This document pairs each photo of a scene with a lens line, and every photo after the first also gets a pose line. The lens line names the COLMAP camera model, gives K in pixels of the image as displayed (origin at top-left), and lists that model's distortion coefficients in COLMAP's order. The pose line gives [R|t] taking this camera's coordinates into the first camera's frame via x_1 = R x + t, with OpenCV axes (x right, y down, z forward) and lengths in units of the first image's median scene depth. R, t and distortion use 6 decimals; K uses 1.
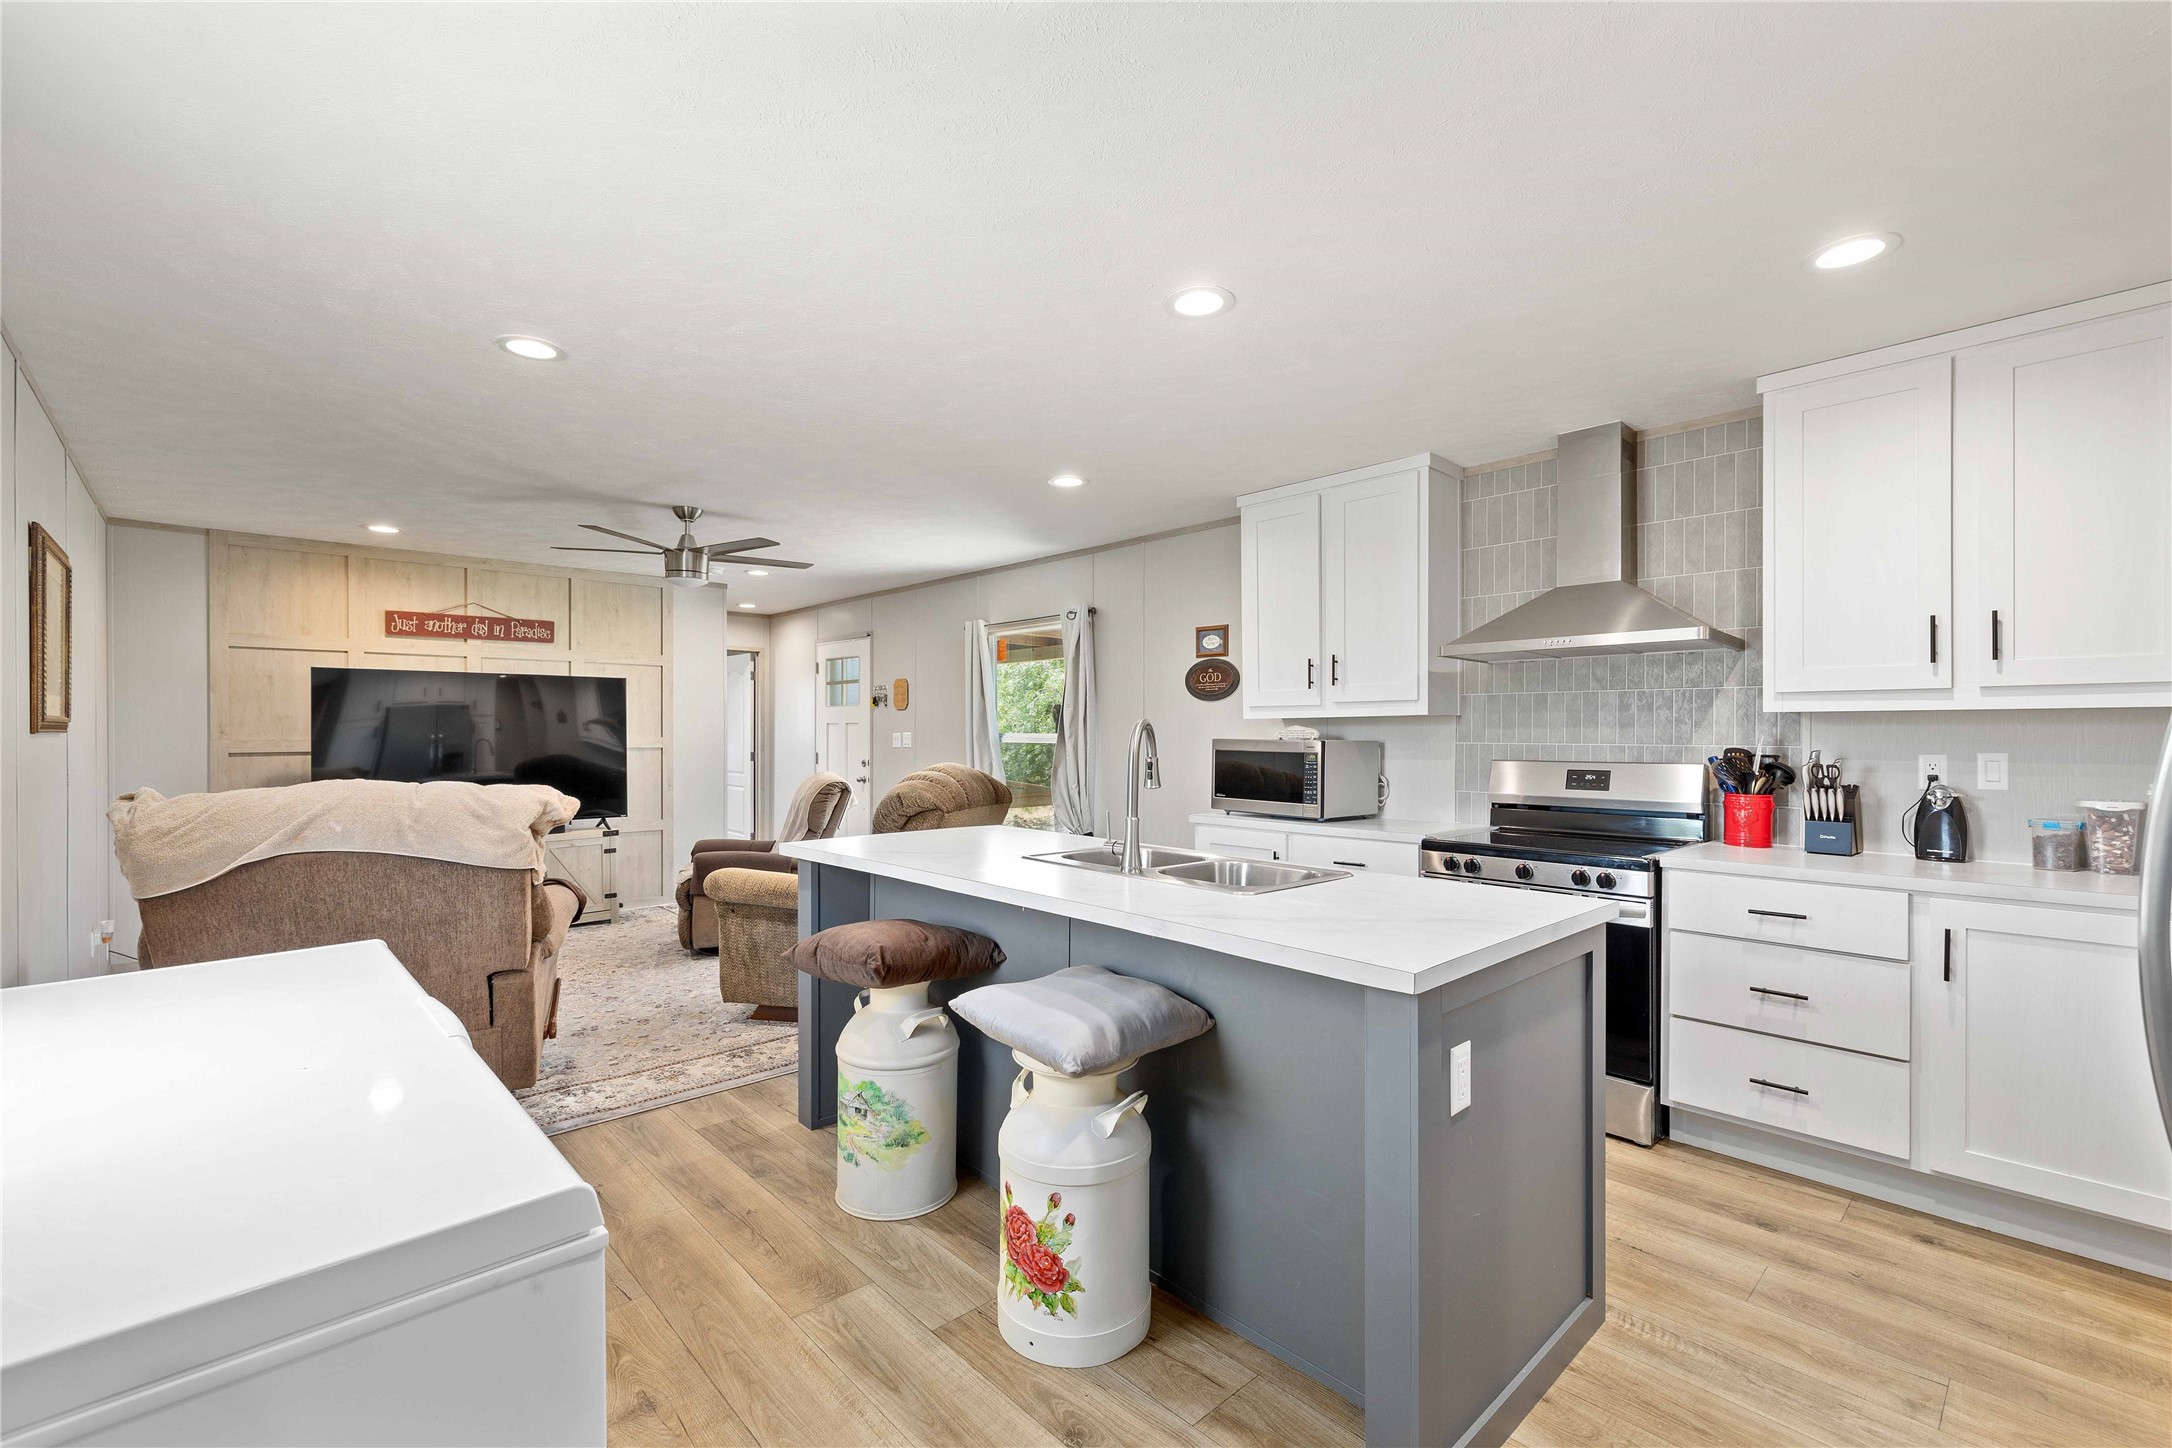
lens RADIAL K [[925.2, 0, 1054.1], [0, 925.2, 722.4], [0, 0, 1]] dist [0.000408, 0.001186]
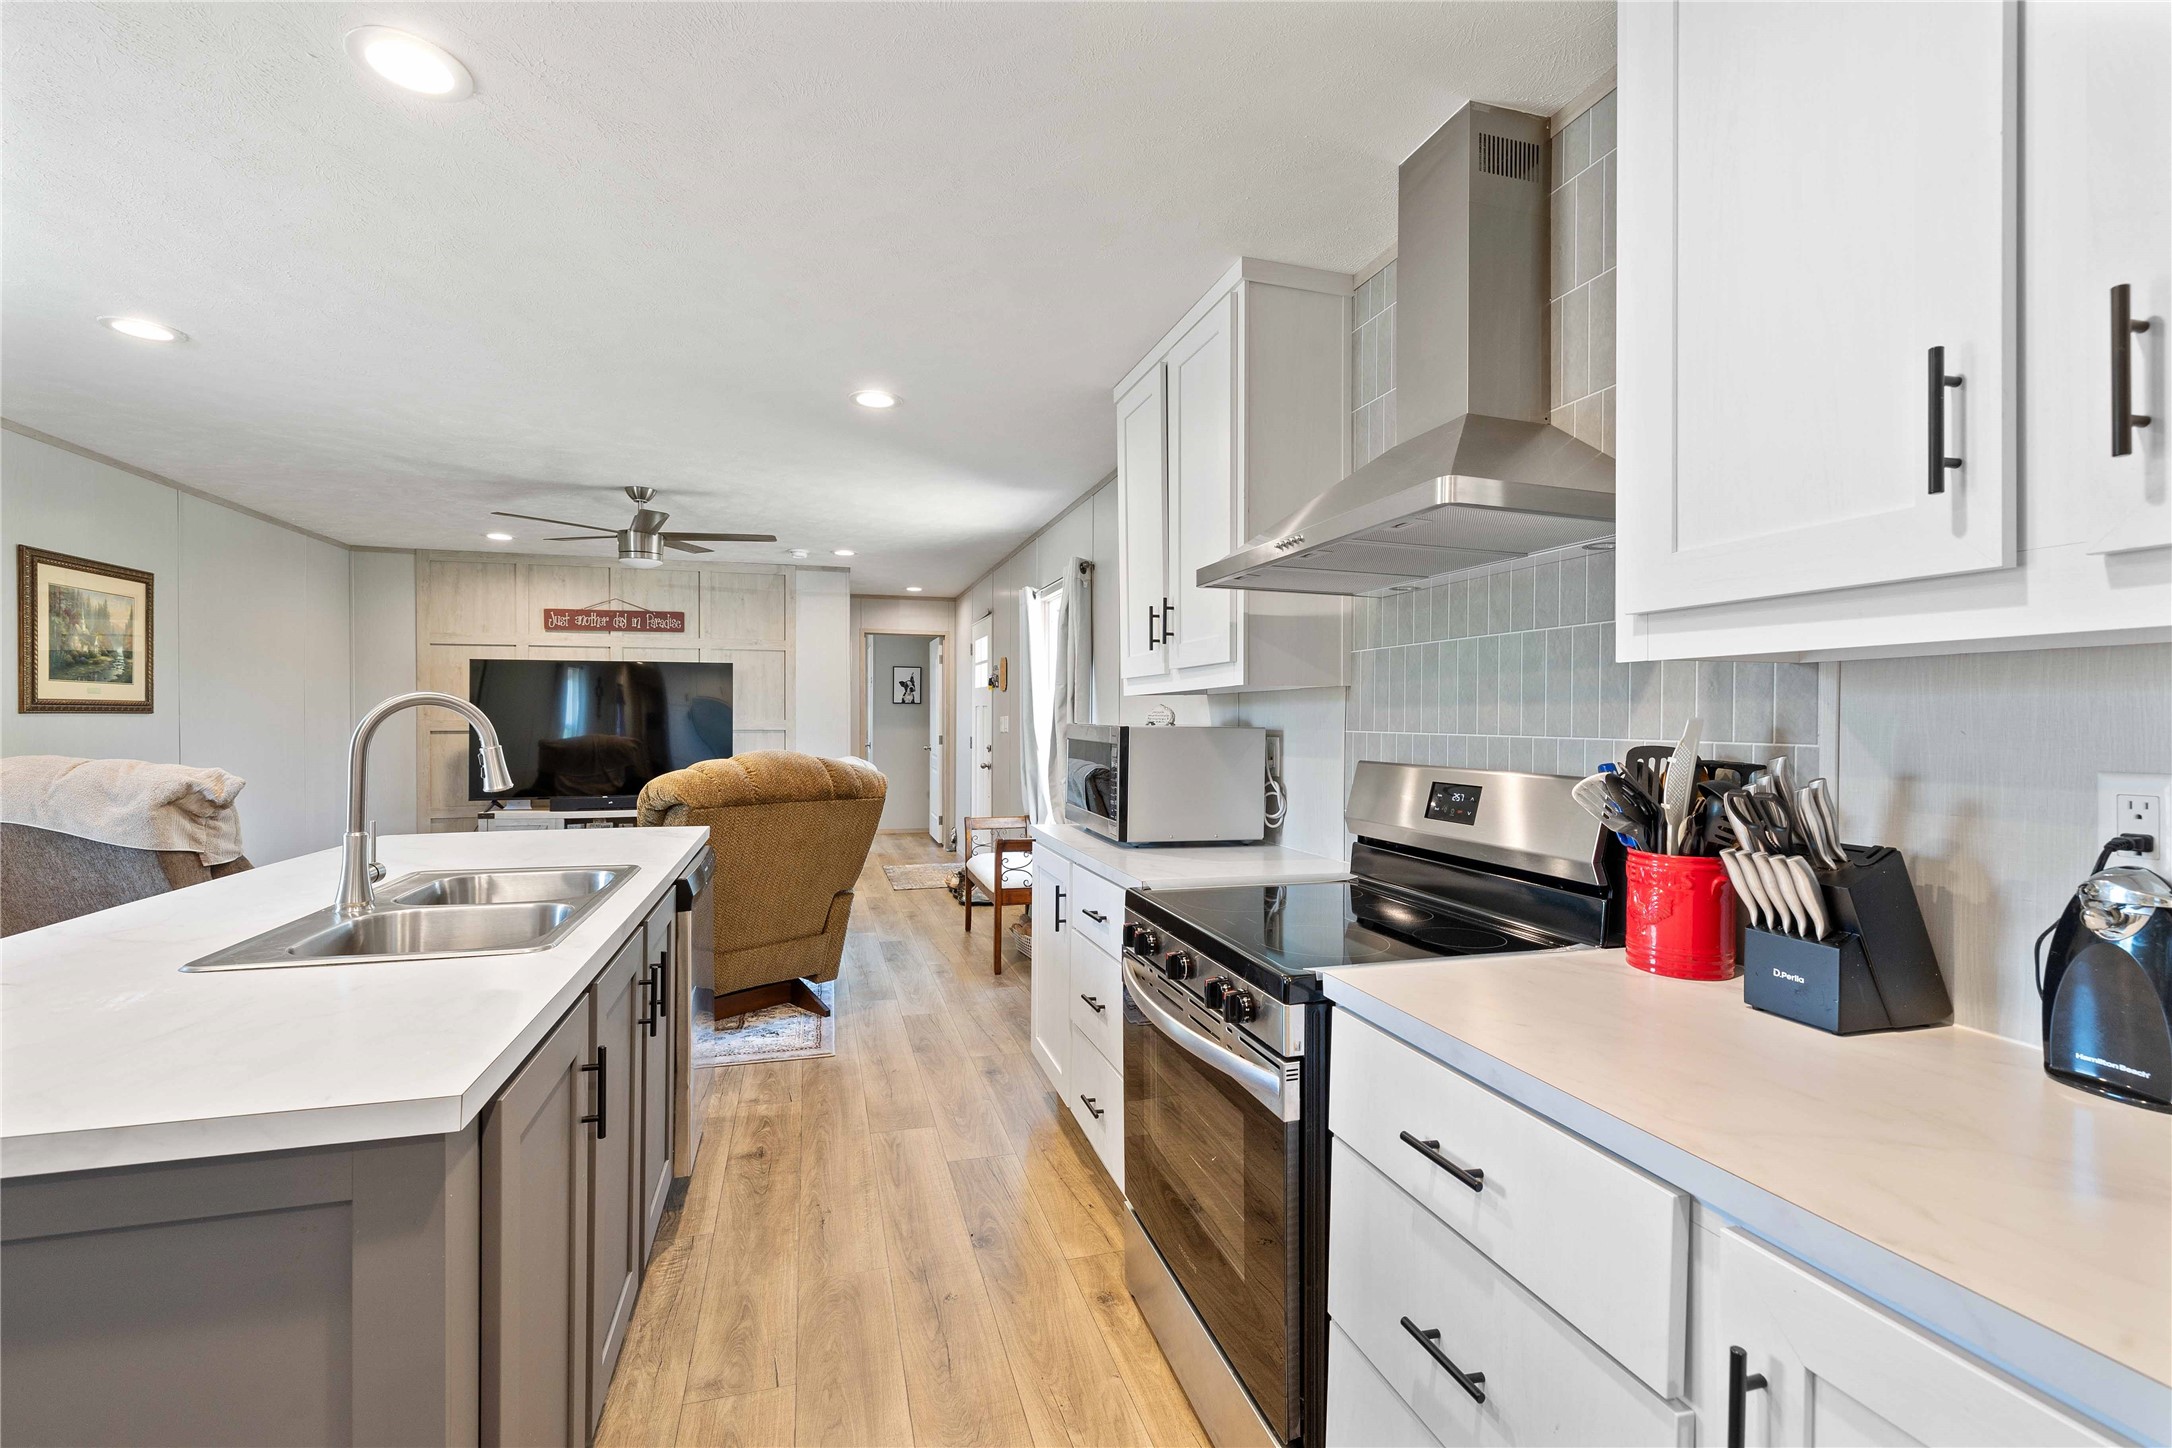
lens RADIAL K [[925.2, 0, 1005.6], [0, 925.2, 714.4], [0, 0, 1]] dist [0.000408, 0.001186]
pose [[0.901837, 0.001129, -0.432074, 0.323988], [0.002078, 0.999974, 0.006949, 0.004134], [0.432071, -0.007164, 0.901811, 0.230739]]
